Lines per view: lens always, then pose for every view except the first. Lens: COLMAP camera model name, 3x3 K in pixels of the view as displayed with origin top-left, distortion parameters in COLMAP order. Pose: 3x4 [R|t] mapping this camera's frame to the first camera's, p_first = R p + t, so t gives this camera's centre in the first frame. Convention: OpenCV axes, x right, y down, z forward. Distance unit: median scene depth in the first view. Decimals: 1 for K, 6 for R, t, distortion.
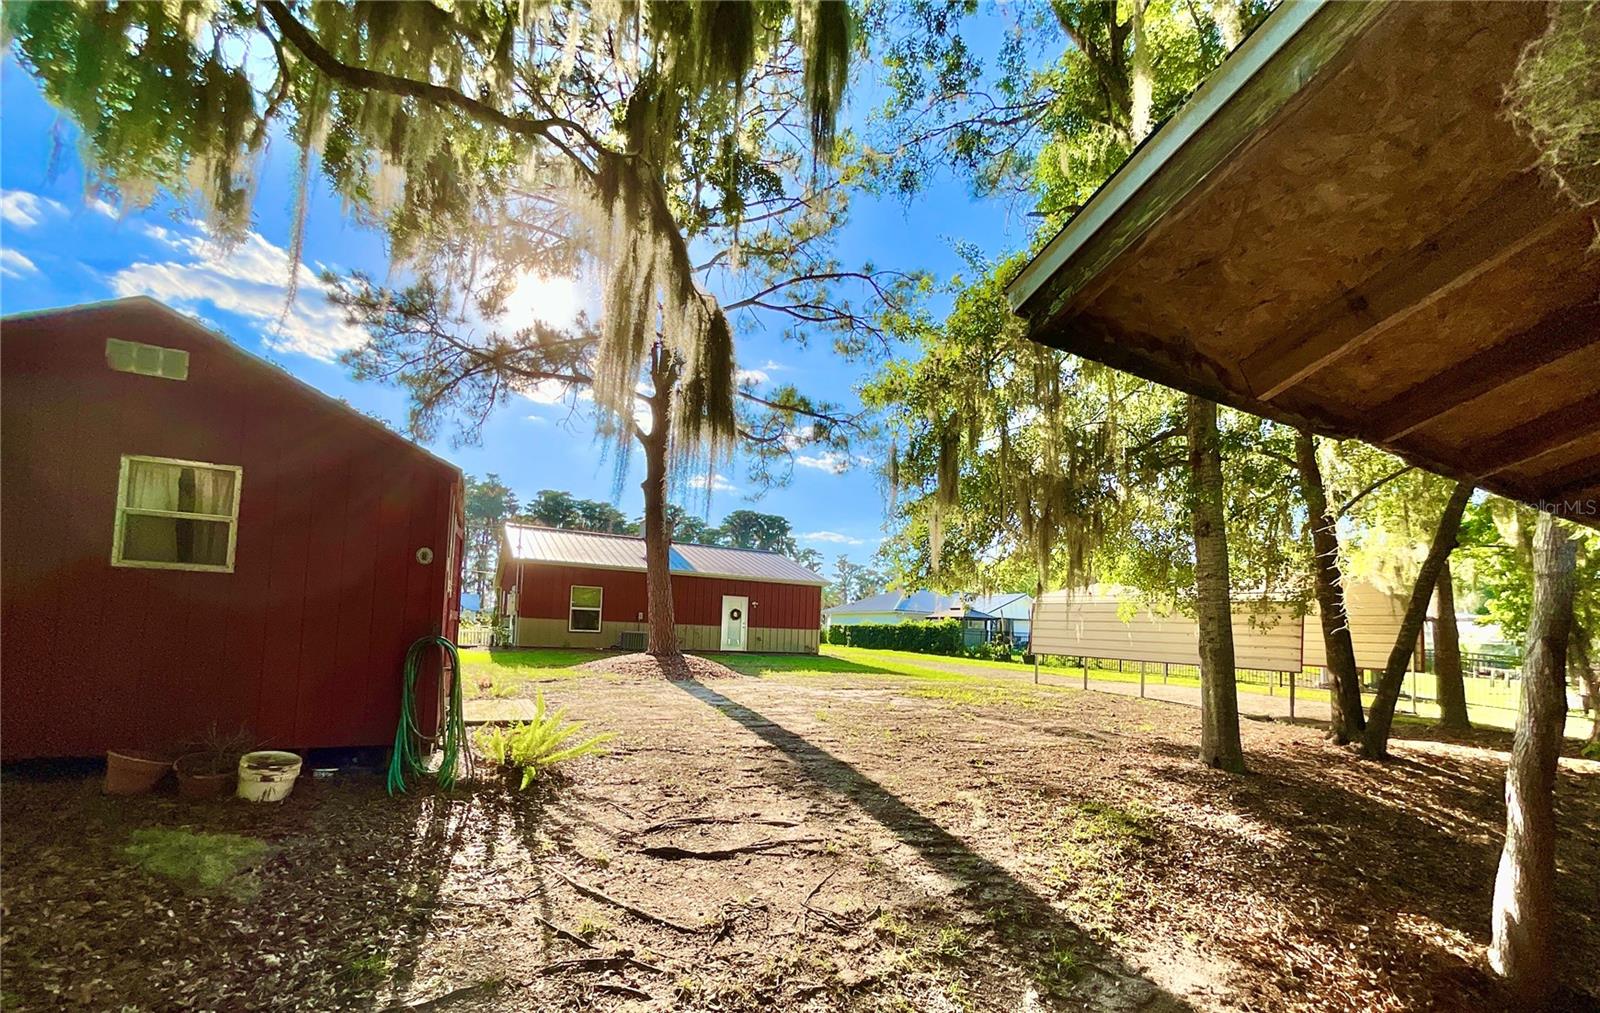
lens RADIAL K [[678.1, 0, 808.6], [0, 678.1, 609.7], [0, 0, 1]] dist [-0.000445, -0.000257]
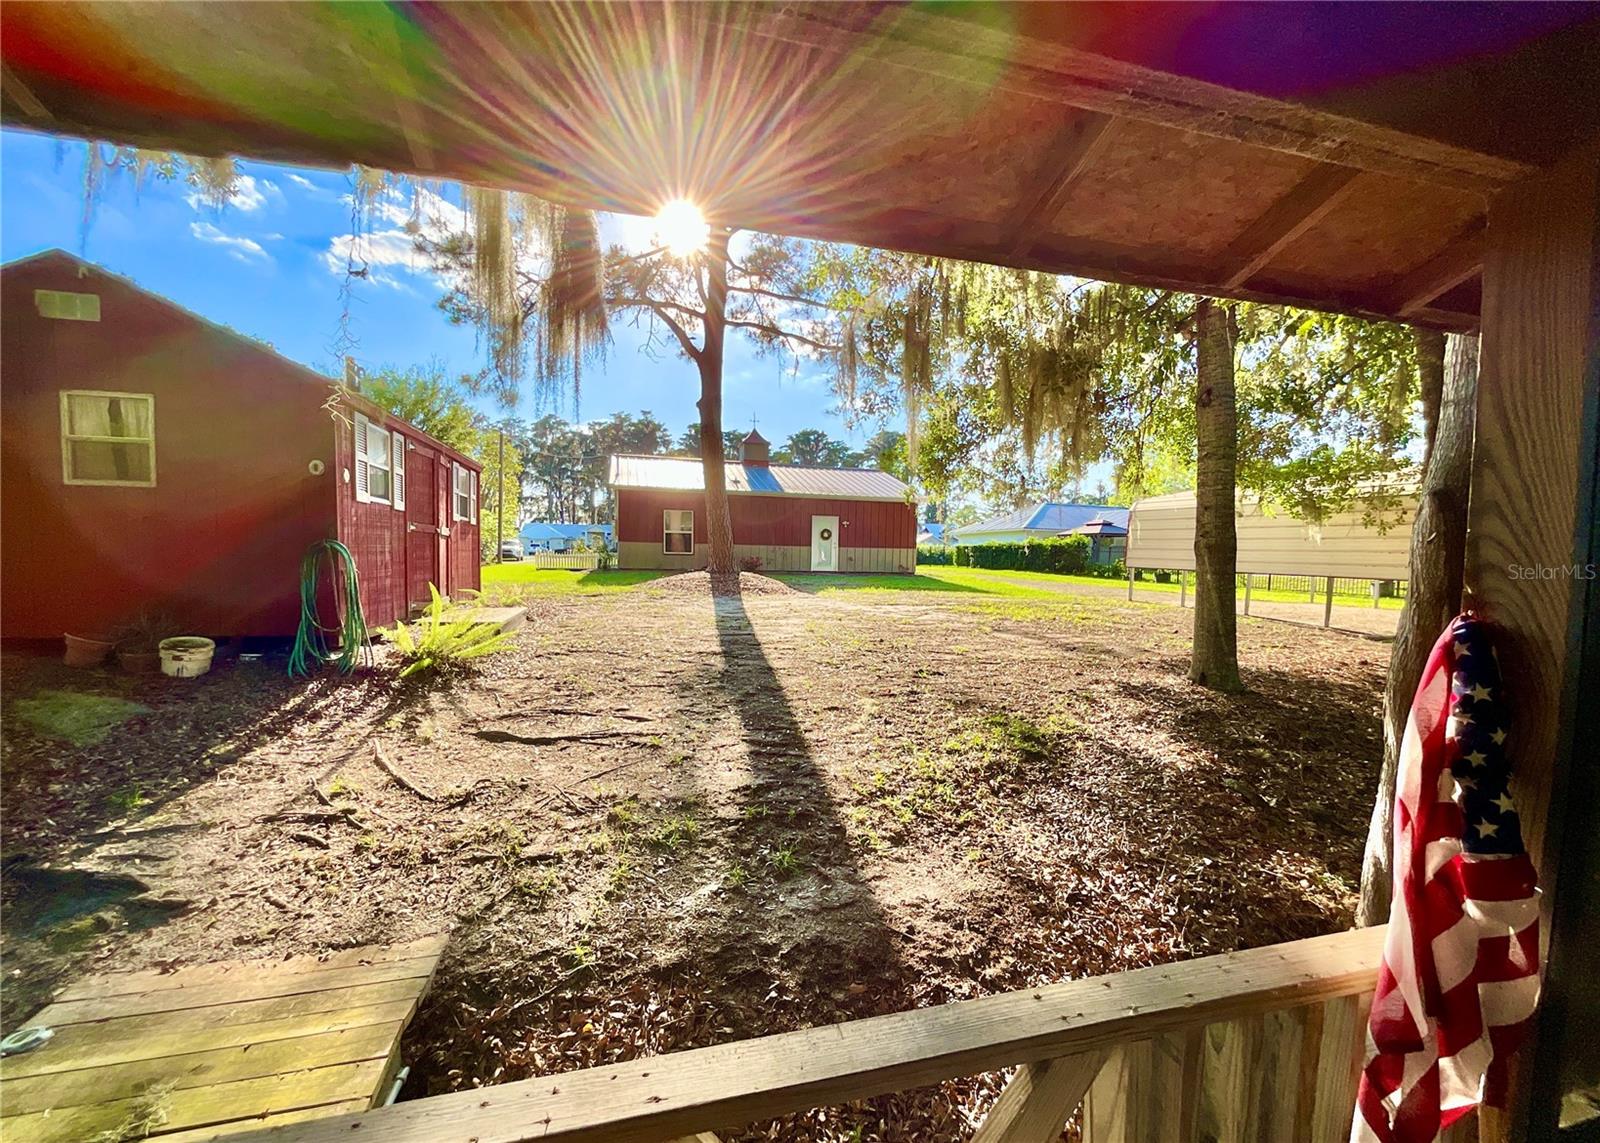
lens RADIAL K [[674.1, 0, 798.8], [0, 674.1, 615.6], [0, 0, 1]] dist [0.000965, -0.000233]
pose [[0.970651, 0.004215, -0.240455, 0.133581], [0.024182, 0.993068, 0.115024, 0.015201], [0.239274, -0.117463, 0.963821, 0.028681]]
